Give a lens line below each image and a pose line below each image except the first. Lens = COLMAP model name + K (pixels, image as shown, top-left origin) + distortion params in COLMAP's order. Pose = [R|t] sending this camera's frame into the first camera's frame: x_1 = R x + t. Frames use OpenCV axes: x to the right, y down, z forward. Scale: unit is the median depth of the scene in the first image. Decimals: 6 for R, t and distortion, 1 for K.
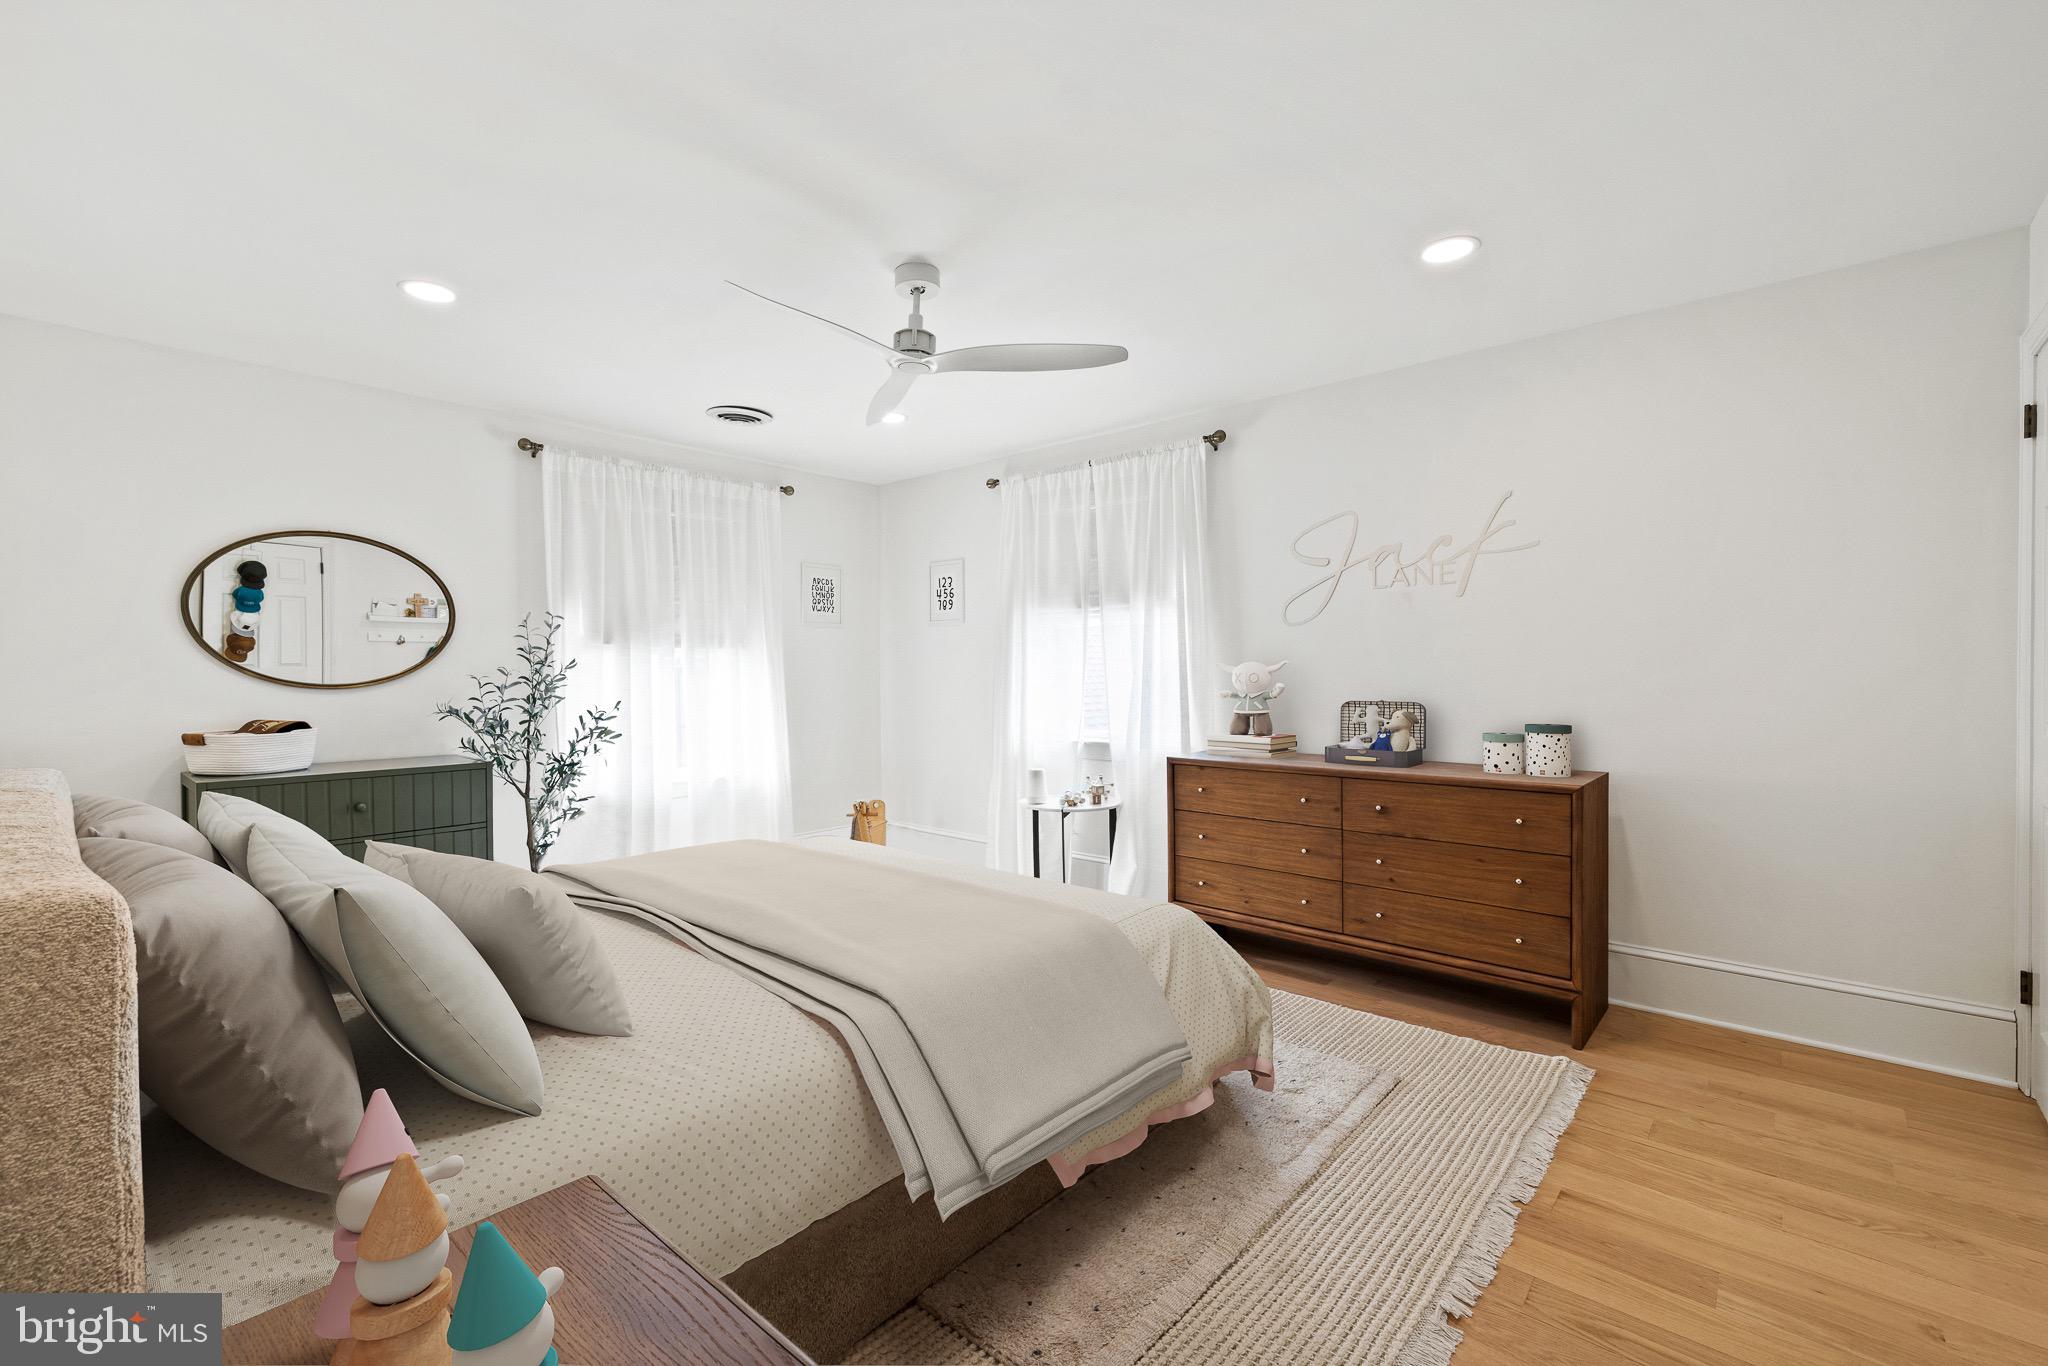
lens RADIAL K [[869.2, 0, 1024.0], [0, 869.2, 683.0], [0, 0, 1]] dist [0.015142, 0.000105]
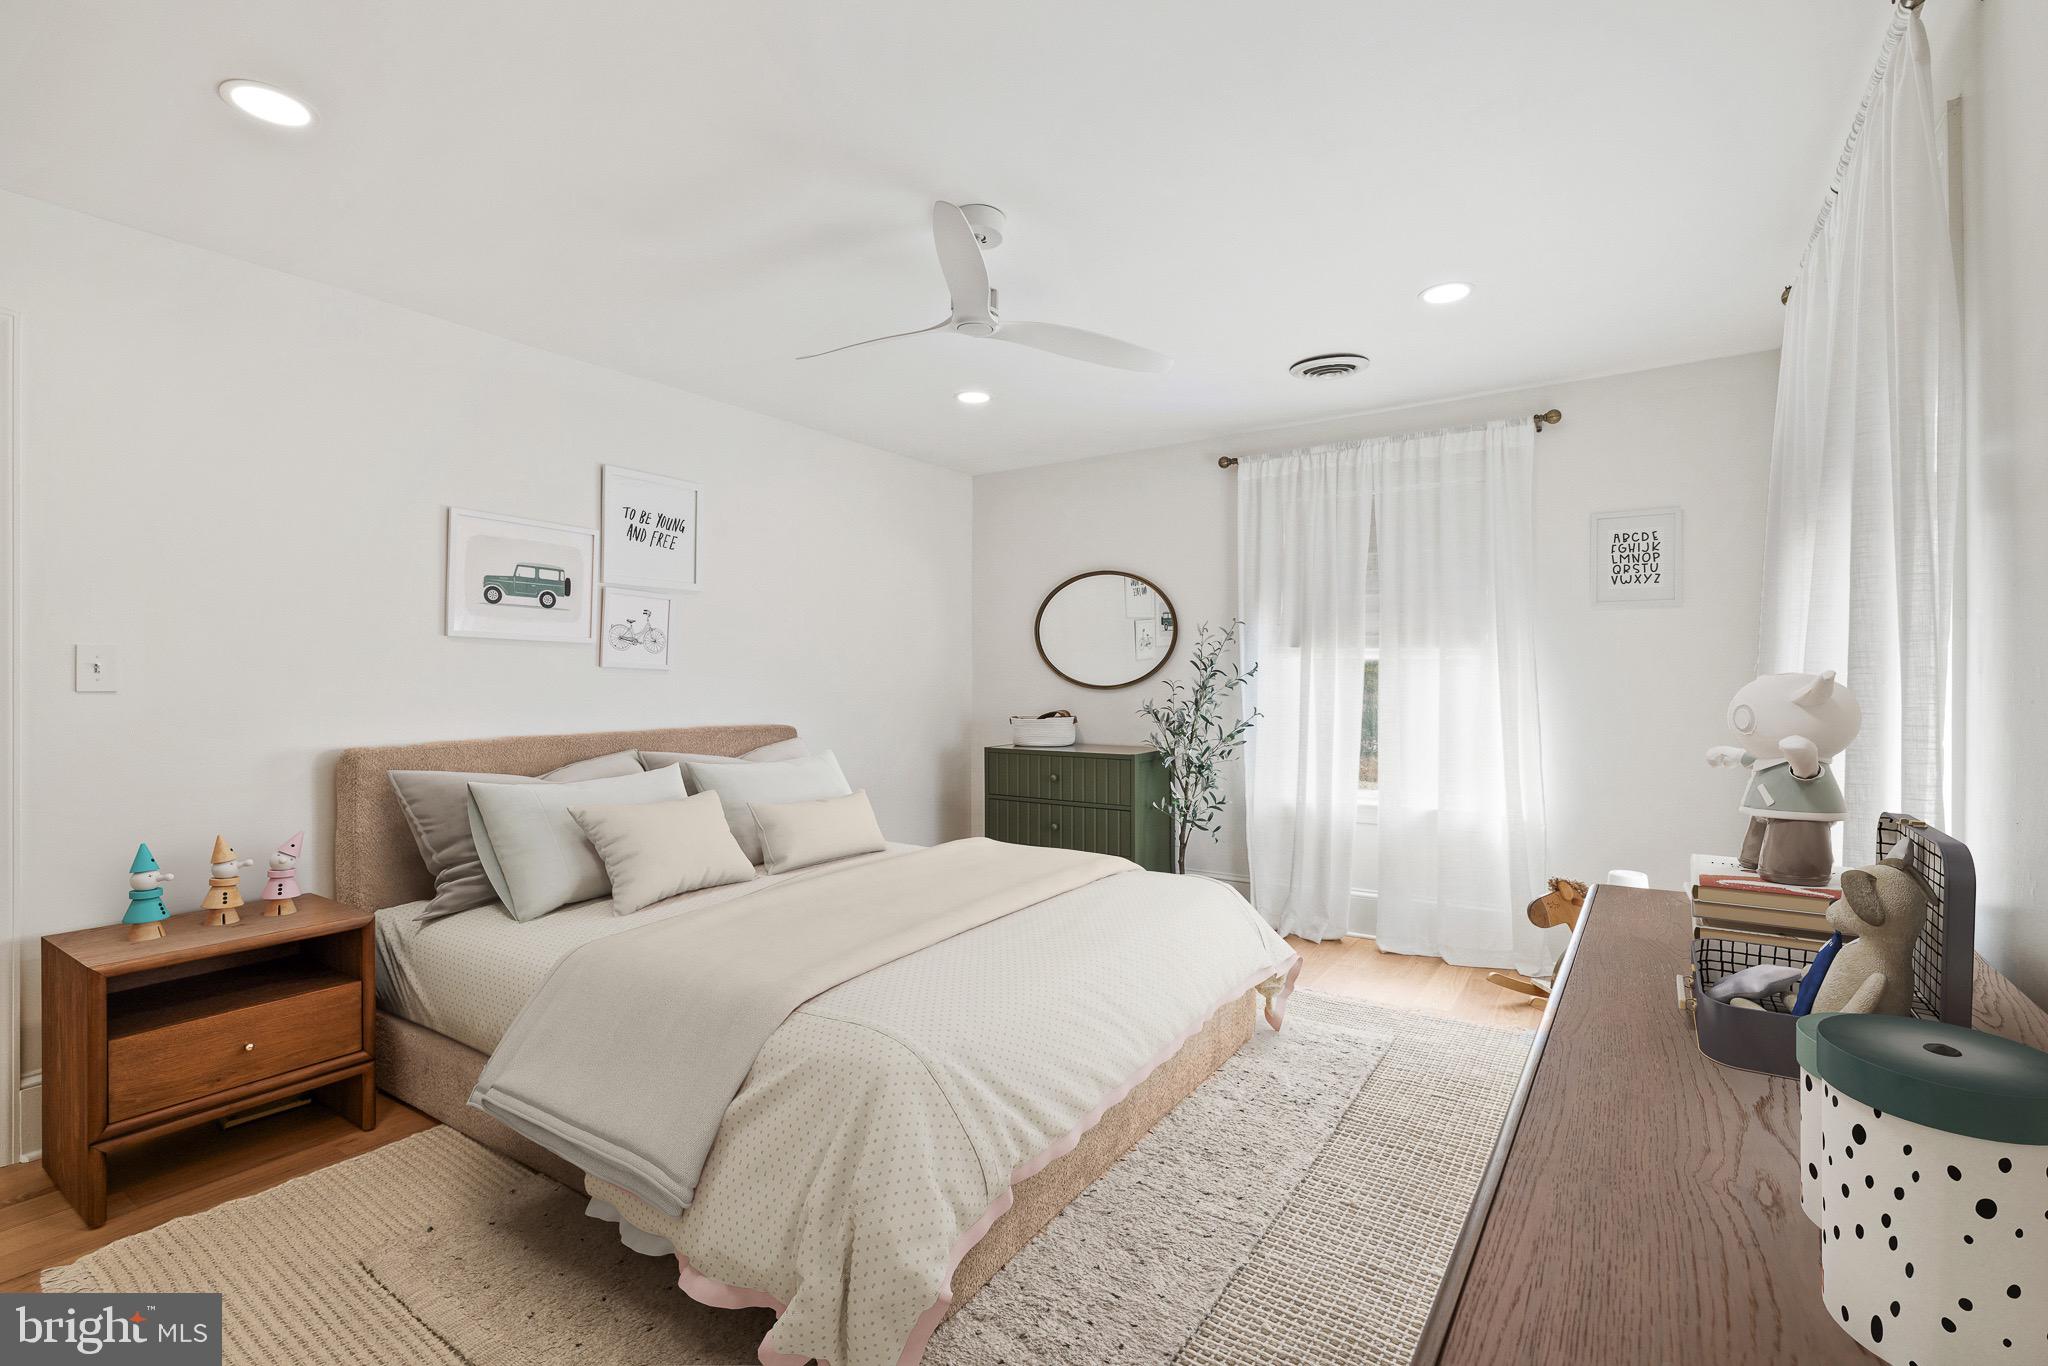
lens RADIAL K [[942.4, 0, 1024.0], [0, 942.4, 683.0], [0, 0, 1]] dist [0.000544, 0.000108]
pose [[0.145729, 0.016436, -0.989188, 0.506456], [-0.007982, 0.999849, 0.015438, -0.019420], [0.989292, 0.005646, 0.145838, 0.569690]]
